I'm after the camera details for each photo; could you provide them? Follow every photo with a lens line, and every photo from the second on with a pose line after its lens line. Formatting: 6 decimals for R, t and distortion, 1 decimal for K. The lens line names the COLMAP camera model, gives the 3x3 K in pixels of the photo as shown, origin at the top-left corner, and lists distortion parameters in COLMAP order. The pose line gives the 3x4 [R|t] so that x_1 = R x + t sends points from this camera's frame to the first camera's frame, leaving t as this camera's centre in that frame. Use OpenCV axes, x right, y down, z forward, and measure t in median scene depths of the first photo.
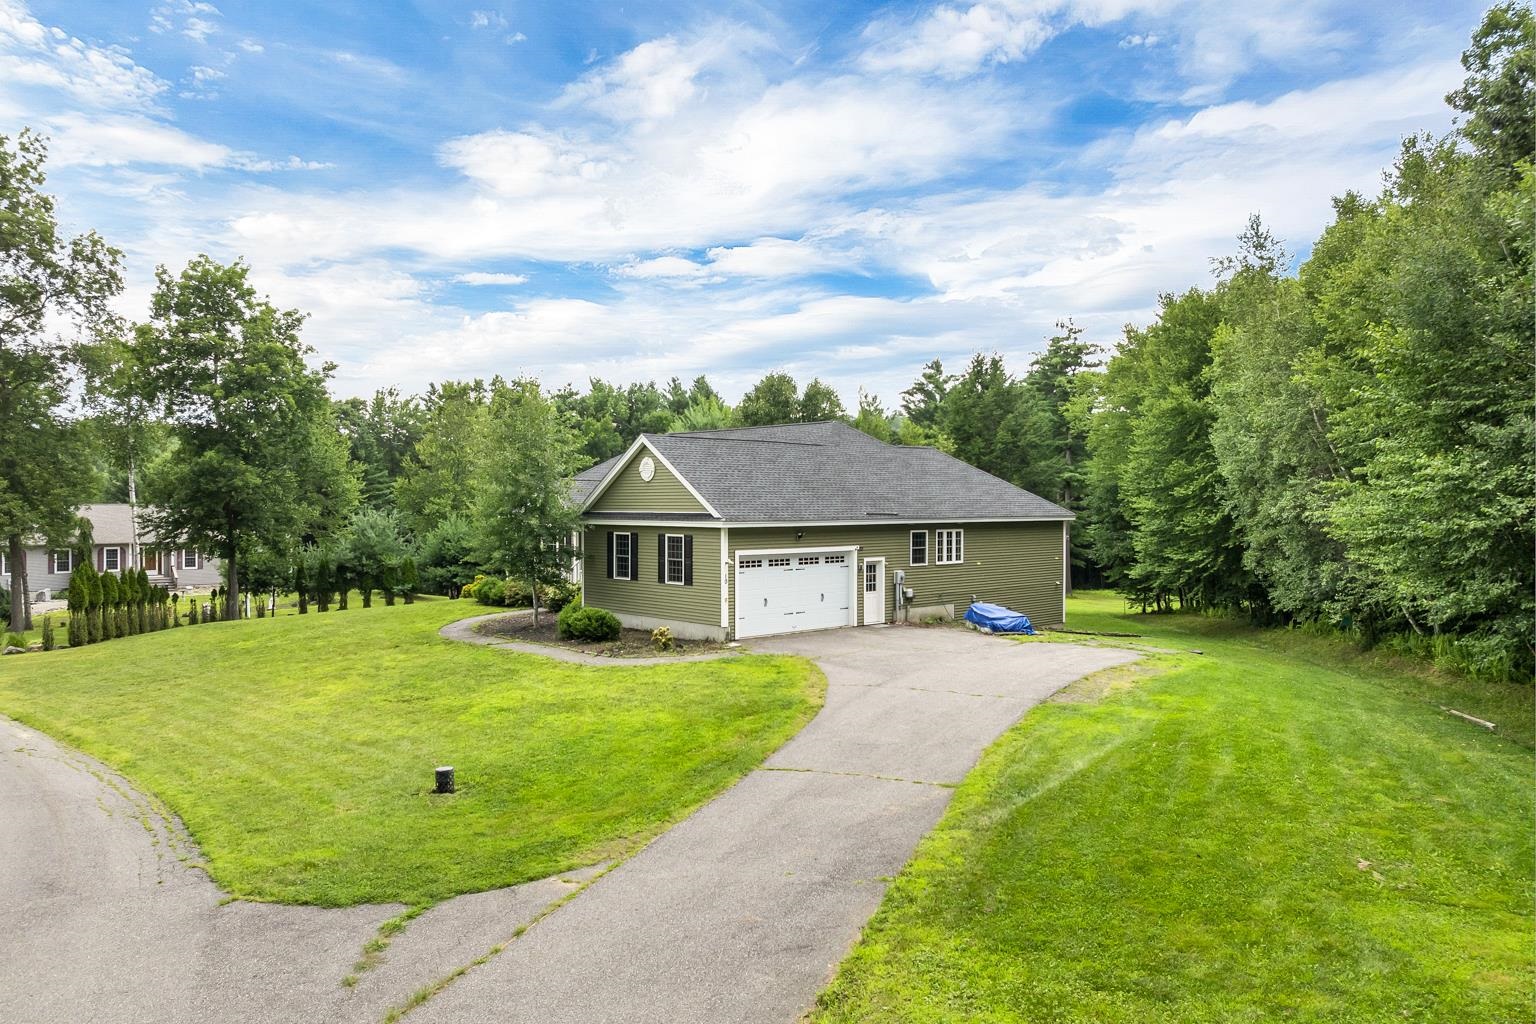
lens RADIAL K [[1093.2, 0, 768.0], [0, 1093.2, 512.0], [0, 0, 1]] dist [-0.057553, 0.024200]
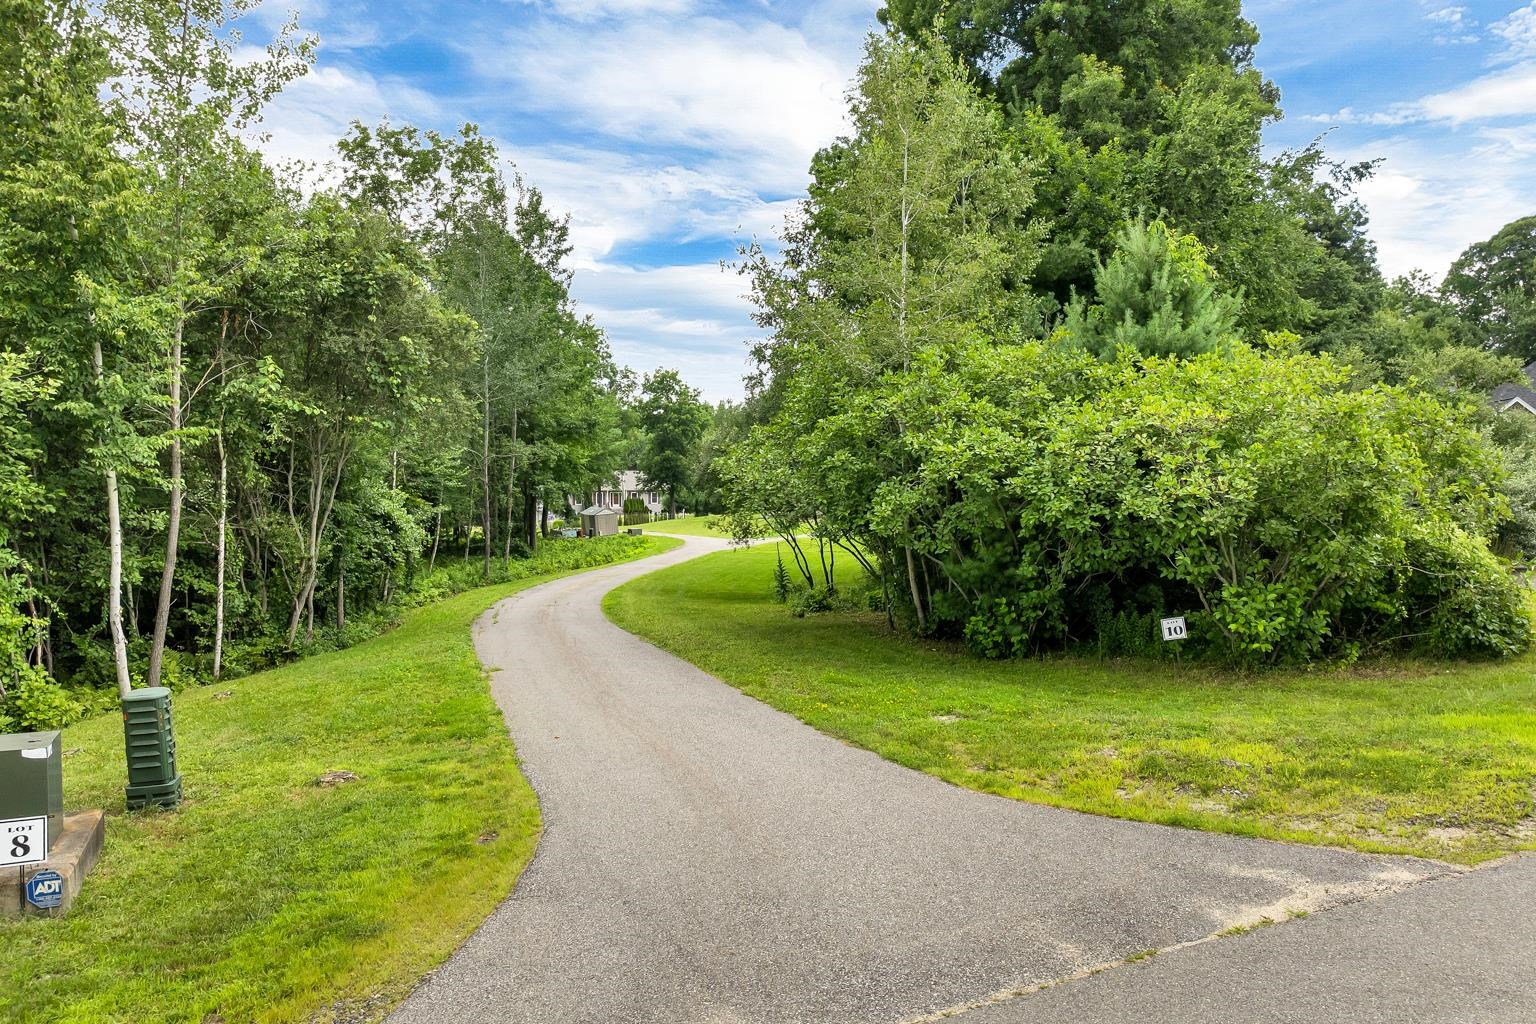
lens RADIAL K [[1093.2, 0, 768.0], [0, 1093.2, 512.0], [0, 0, 1]] dist [-0.057553, 0.024200]
pose [[0.960157, 0.010626, -0.279259, 0.370836], [-0.001668, 0.999477, 0.032298, 0.002349], [0.279456, -0.030545, 0.959672, -1.238736]]
